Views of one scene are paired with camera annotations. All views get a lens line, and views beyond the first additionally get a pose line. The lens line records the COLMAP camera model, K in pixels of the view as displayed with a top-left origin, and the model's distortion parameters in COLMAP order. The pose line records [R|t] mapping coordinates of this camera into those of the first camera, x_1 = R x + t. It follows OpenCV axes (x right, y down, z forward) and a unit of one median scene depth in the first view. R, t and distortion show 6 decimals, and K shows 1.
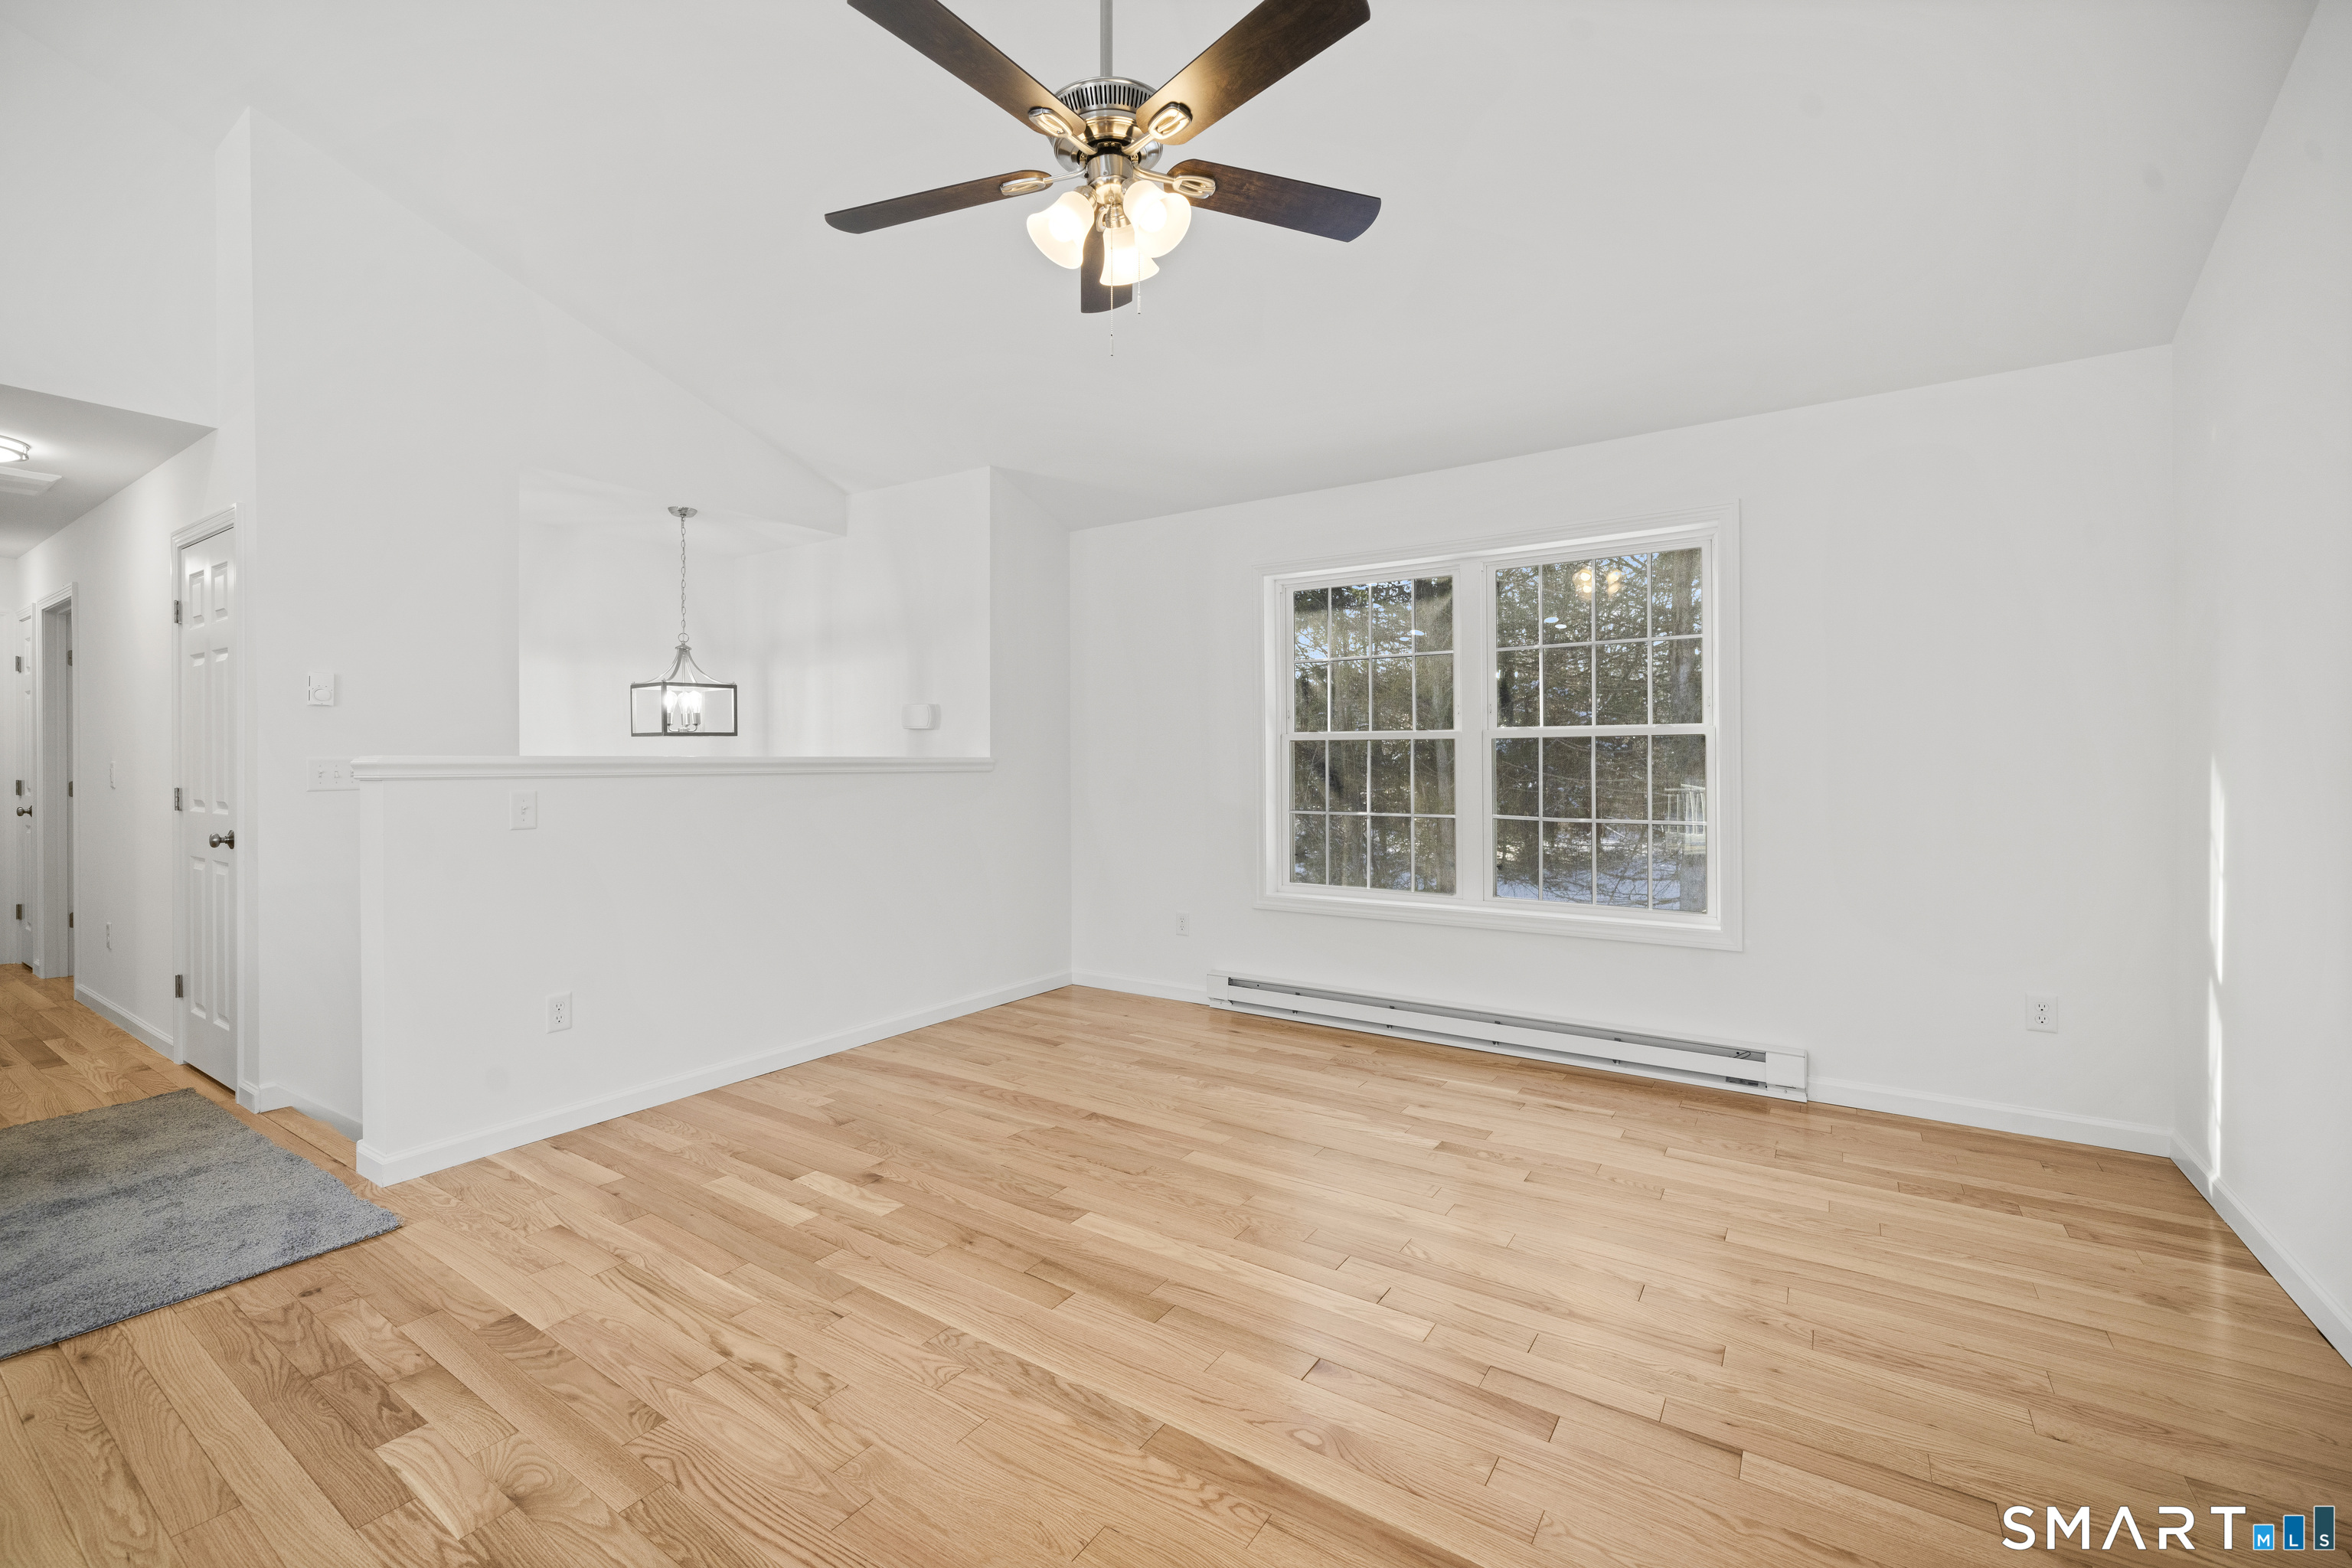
lens RADIAL K [[988.1, 0, 1164.8], [0, 988.1, 753.0], [0, 0, 1]] dist [0.011309, 0.000043]
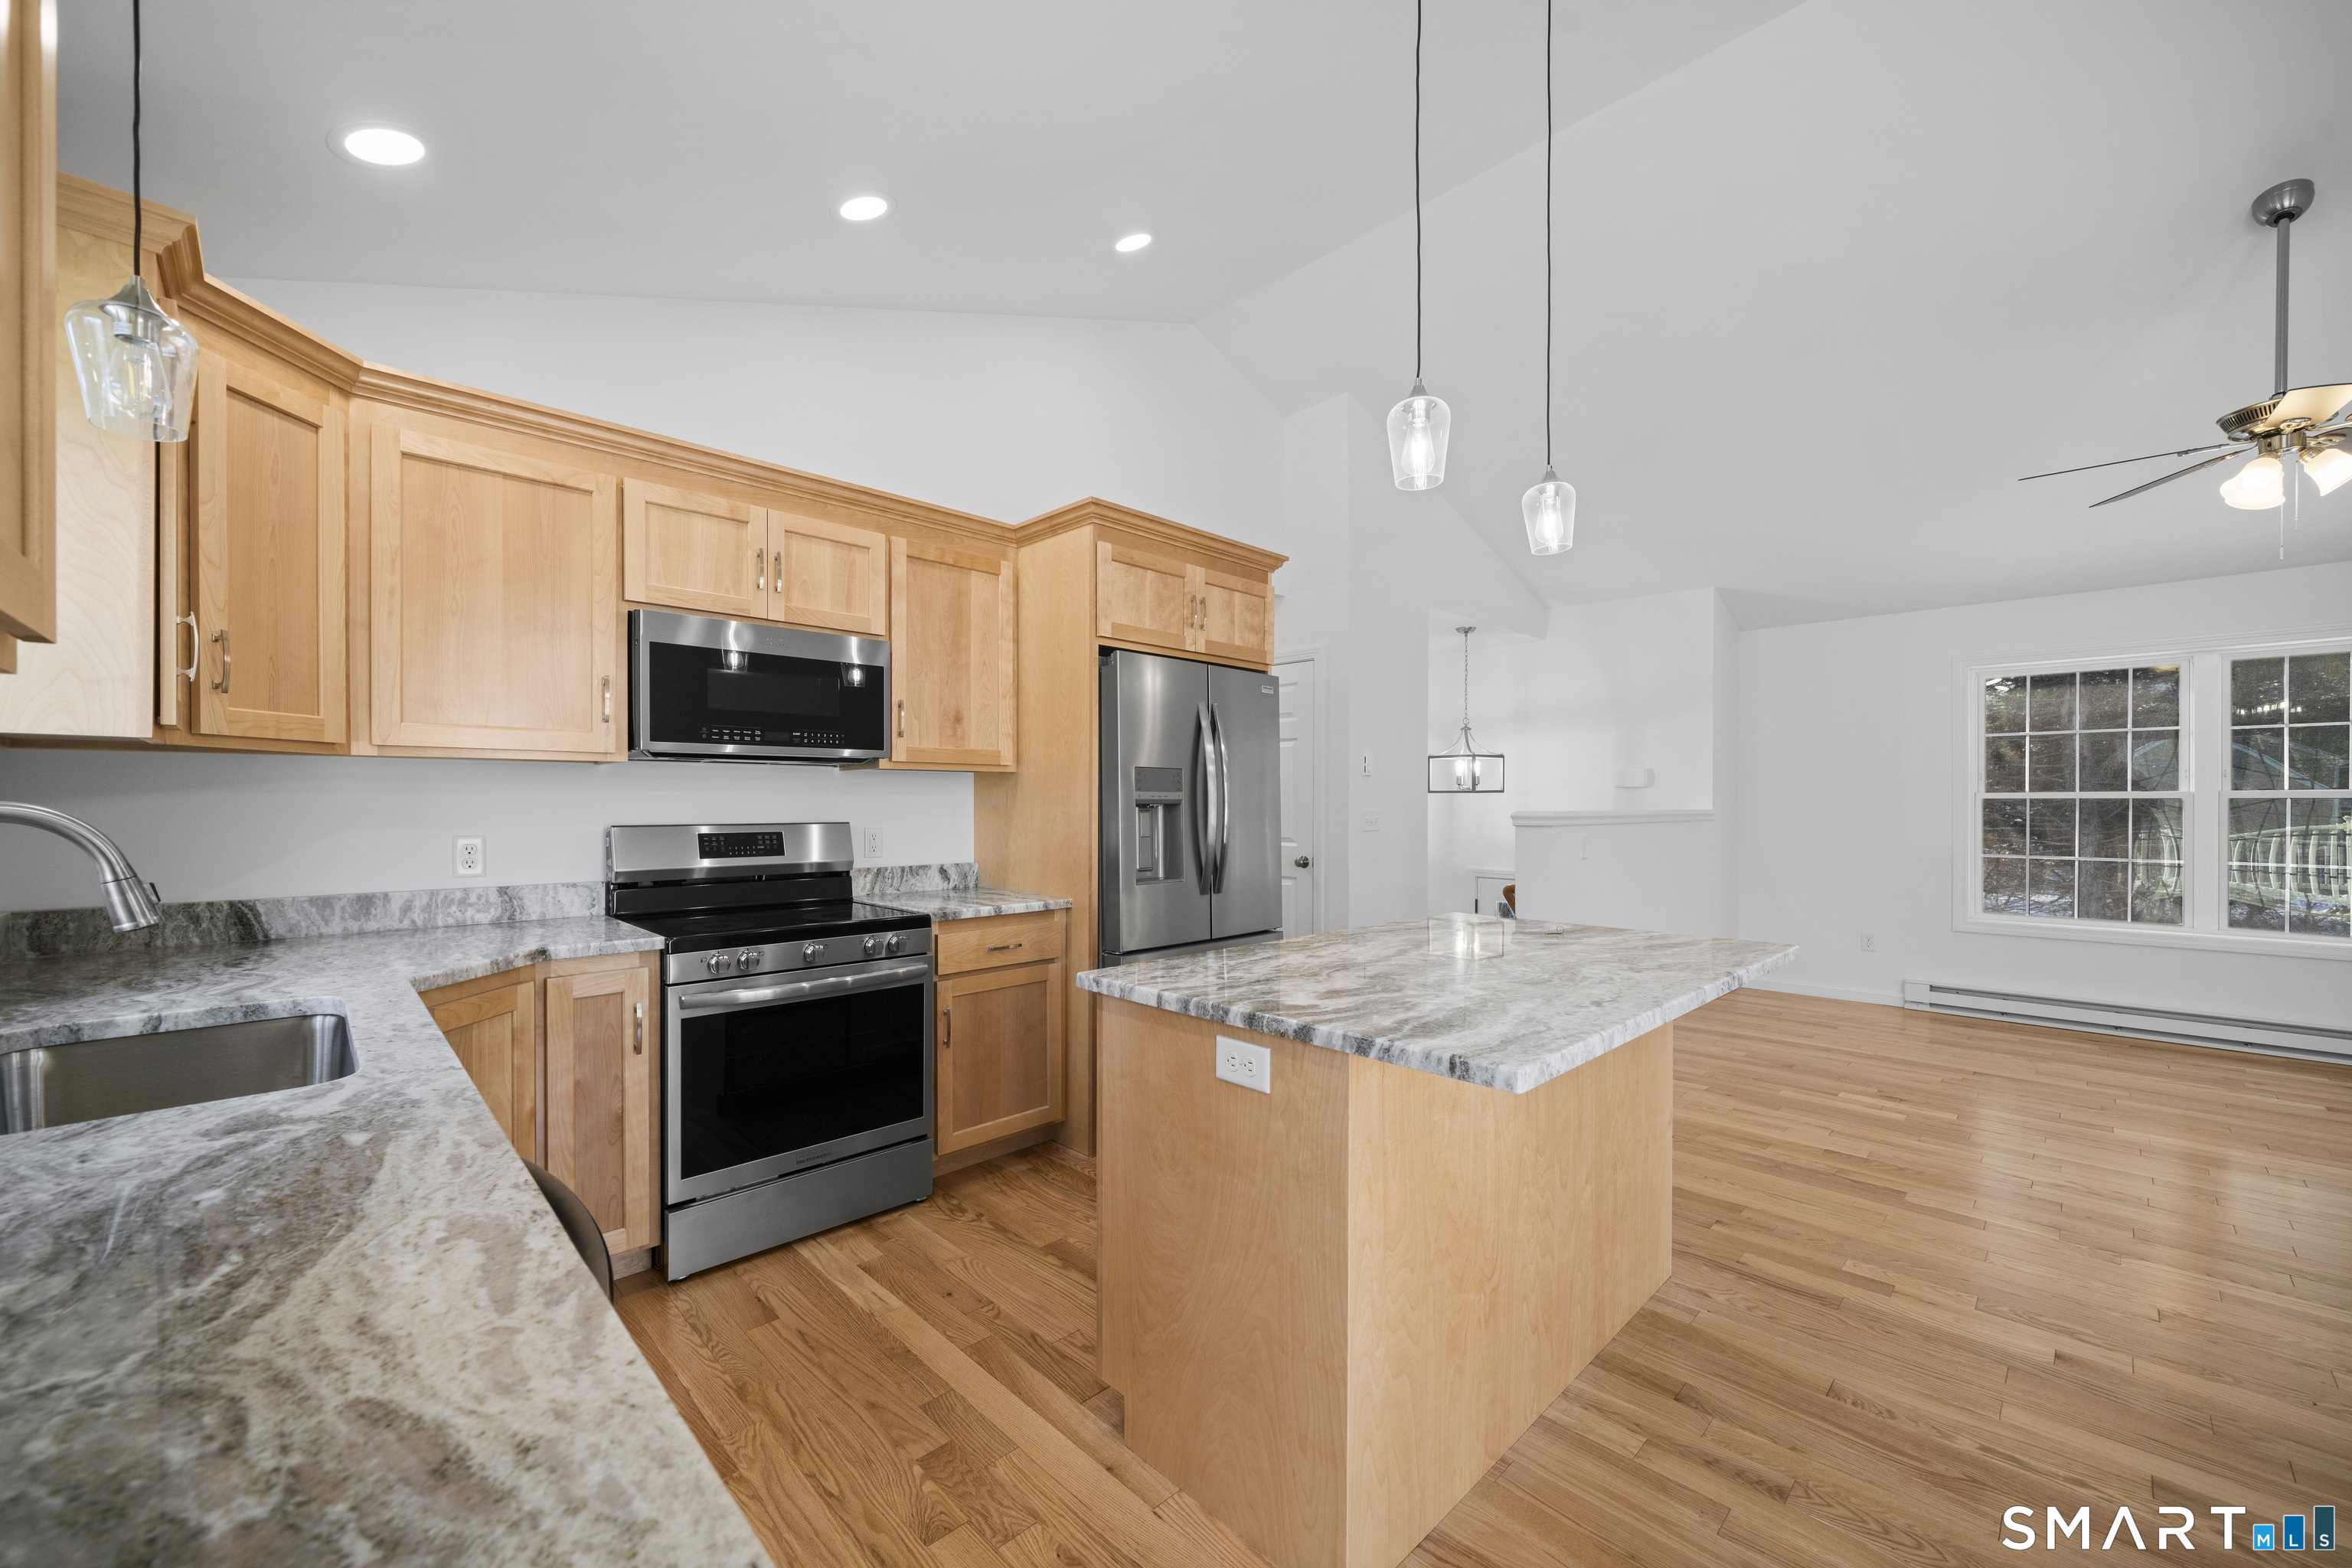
lens RADIAL K [[898.9, 0, 1173.6], [0, 898.9, 809.3], [0, 0, 1]] dist [-0.001413, -0.000031]
pose [[0.979843, 0.006260, -0.199673, -0.728228], [-0.002630, 0.999826, 0.018443, -0.018483], [0.199754, -0.017546, 0.979689, -0.354012]]
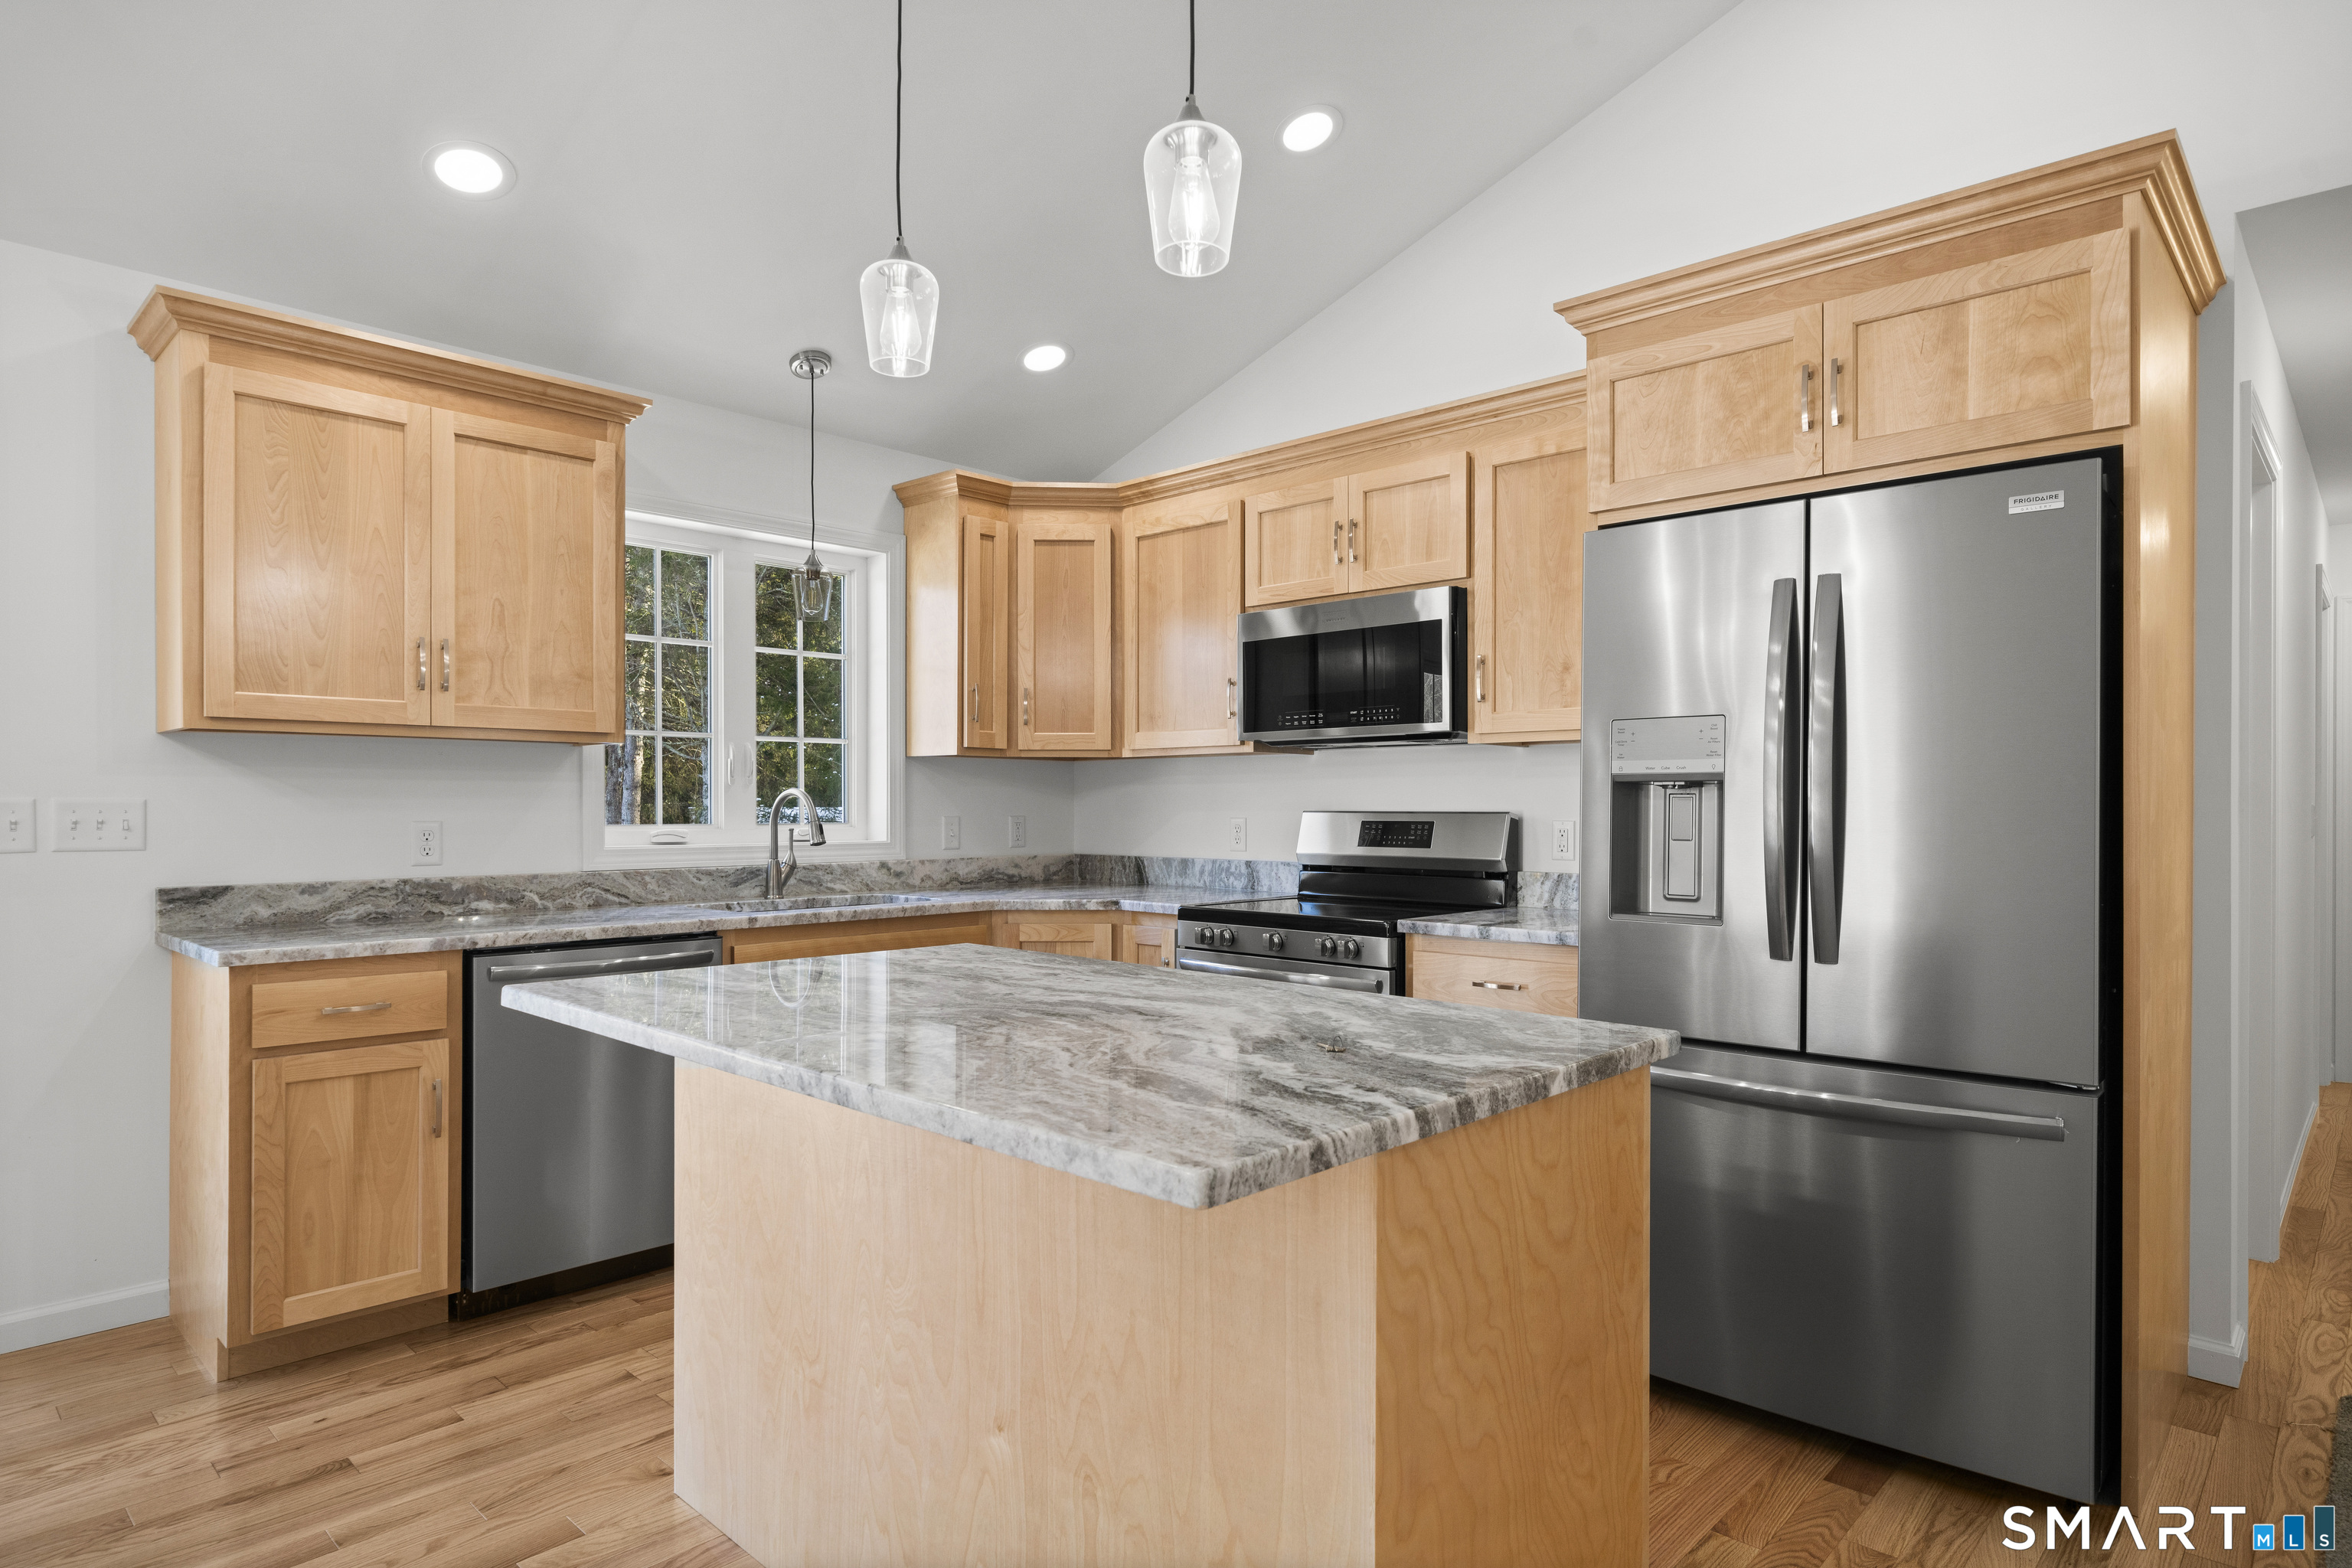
lens RADIAL K [[1310.1, 0, 1176.0], [0, 1310.1, 784.0], [0, 0, 1]] dist [0.000505, 0.000080]
pose [[-0.161263, -0.014570, -0.986804, -0.228074], [0.007544, 0.999844, -0.015996, 0.001475], [0.986883, -0.010024, -0.161128, 0.278177]]
